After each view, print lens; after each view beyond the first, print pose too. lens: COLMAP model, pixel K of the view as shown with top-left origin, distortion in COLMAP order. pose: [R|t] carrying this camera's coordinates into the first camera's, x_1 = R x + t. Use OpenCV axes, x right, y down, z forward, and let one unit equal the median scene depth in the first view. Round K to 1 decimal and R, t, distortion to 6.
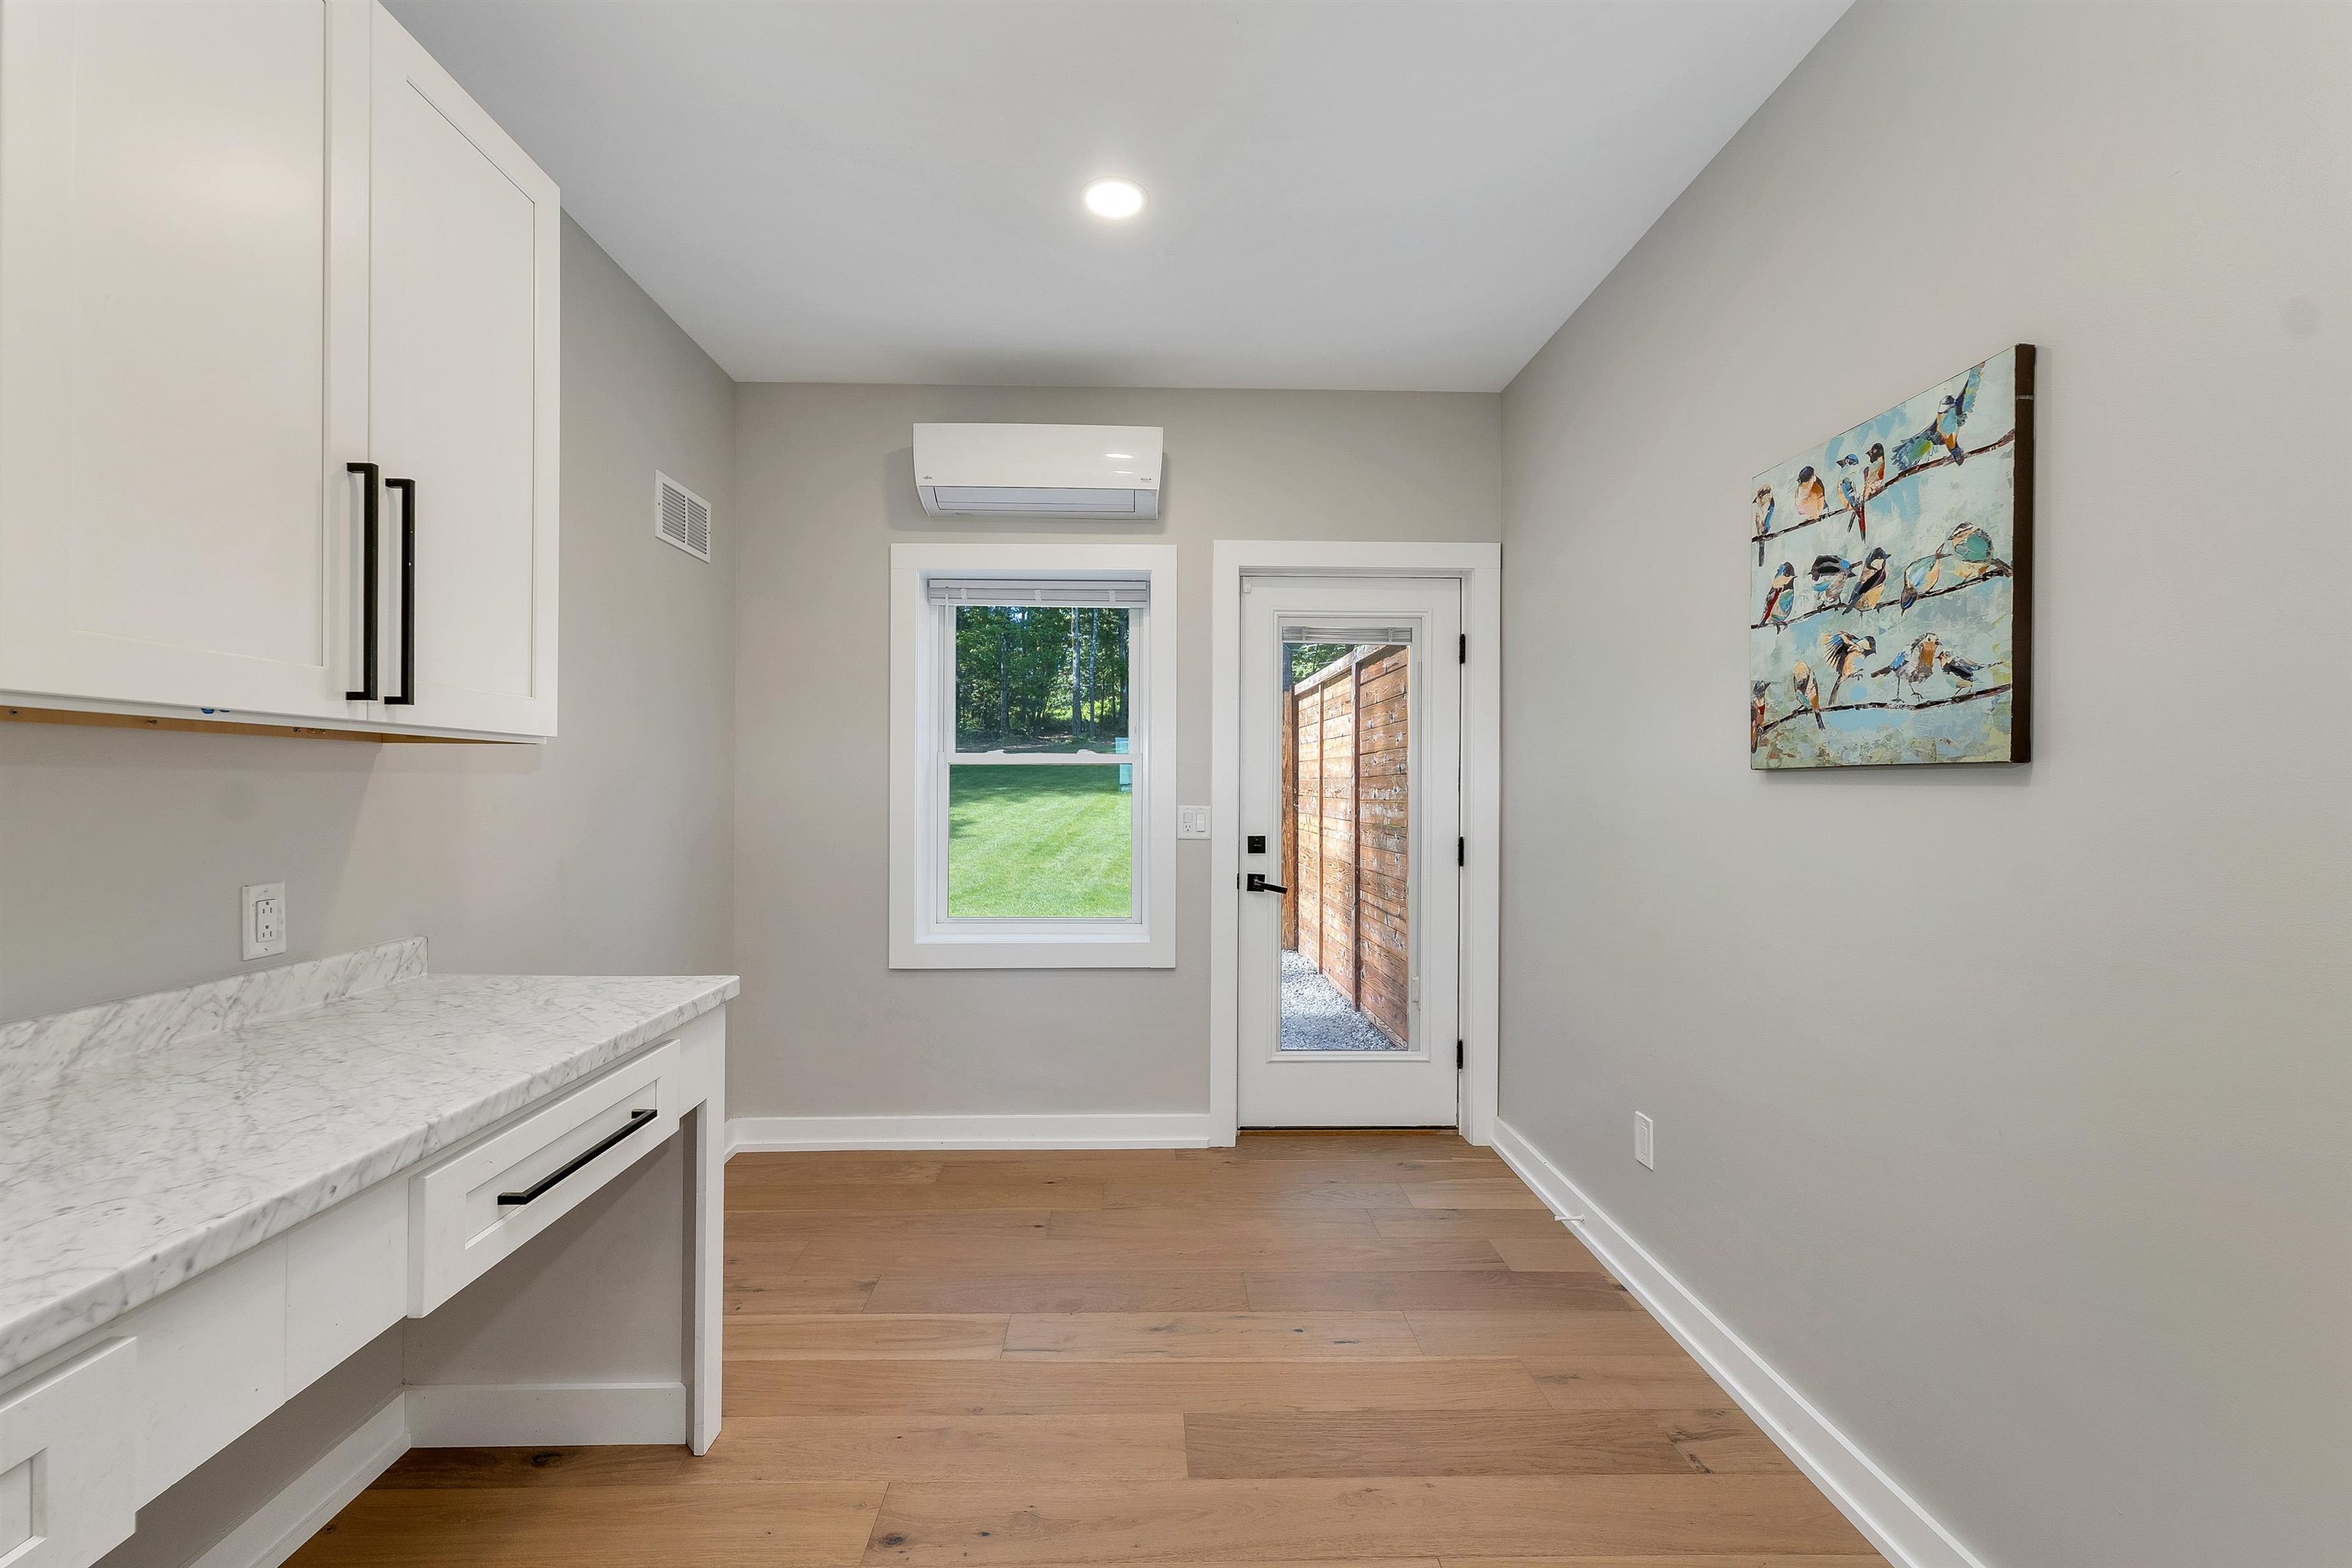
lens RADIAL K [[972.7, 0, 1168.4], [0, 972.7, 781.4], [0, 0, 1]] dist [0.002028, 0.000346]
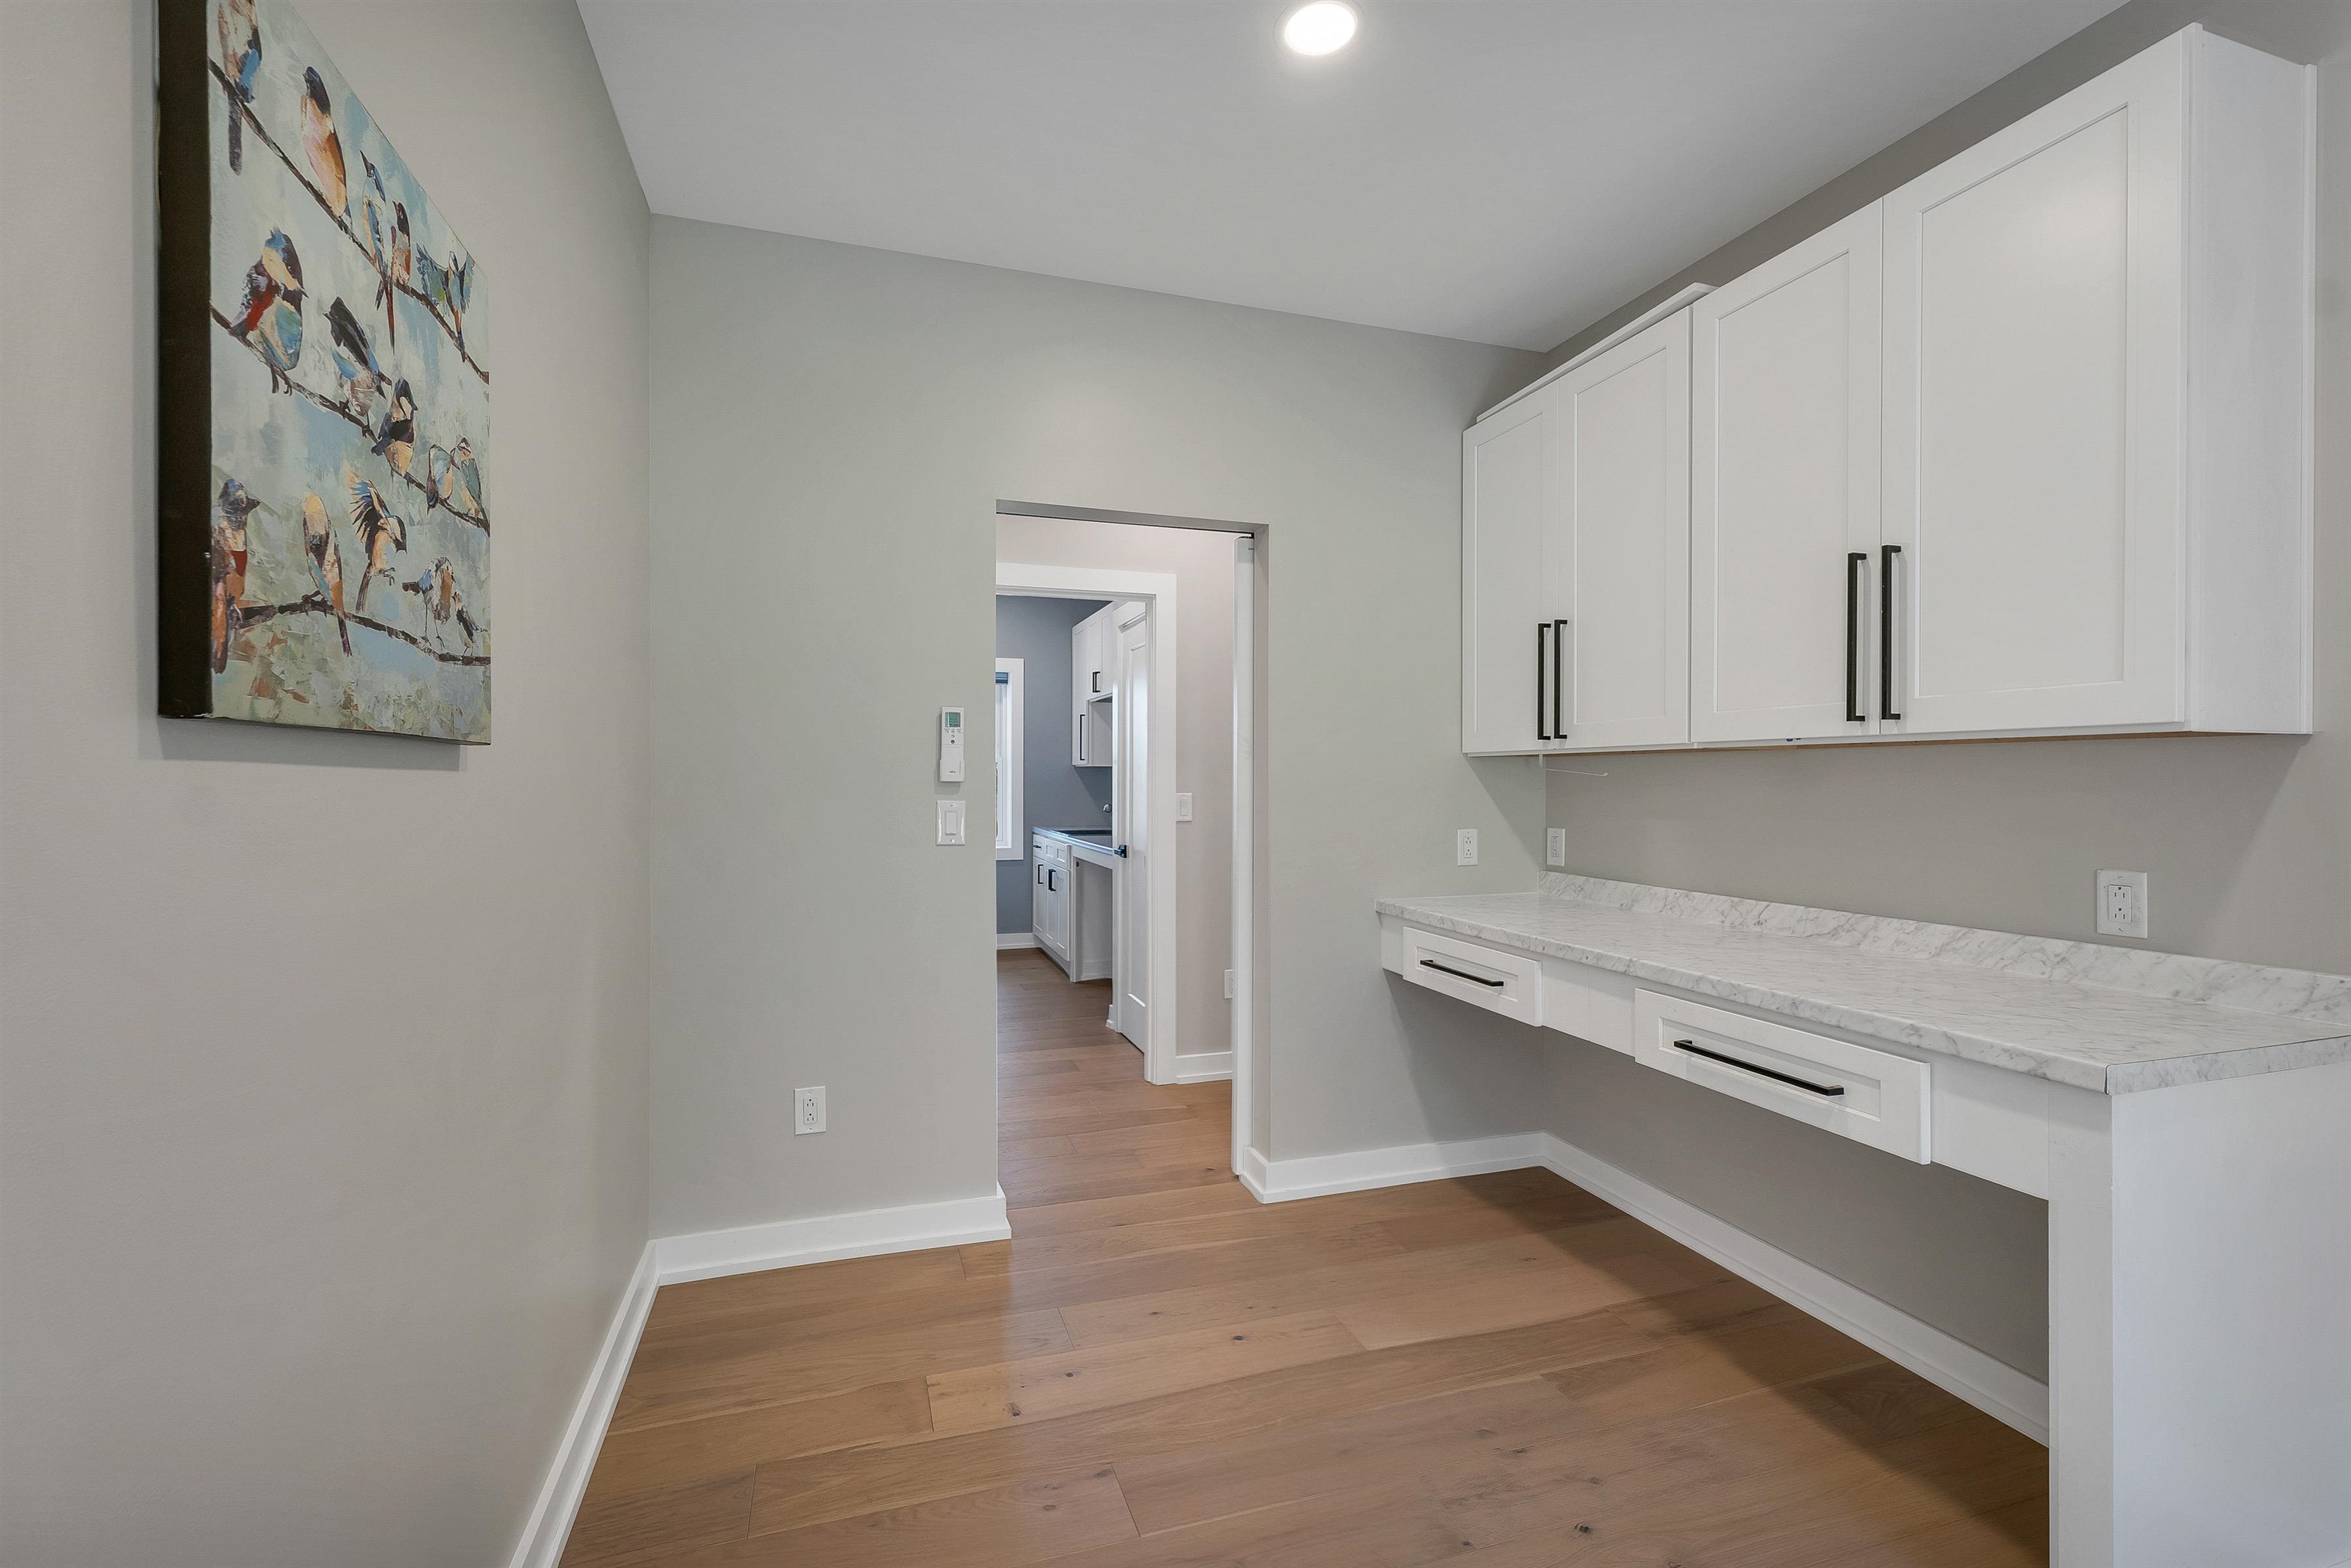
lens RADIAL K [[972.3, 0, 1165.5], [0, 972.3, 782.7], [0, 0, 1]] dist [0.002028, 0.000346]
pose [[-0.958102, -0.006371, -0.286358, 0.446949], [-0.005764, 0.999979, -0.002962, 0.012522], [0.286371, -0.001188, -0.958118, 1.739595]]
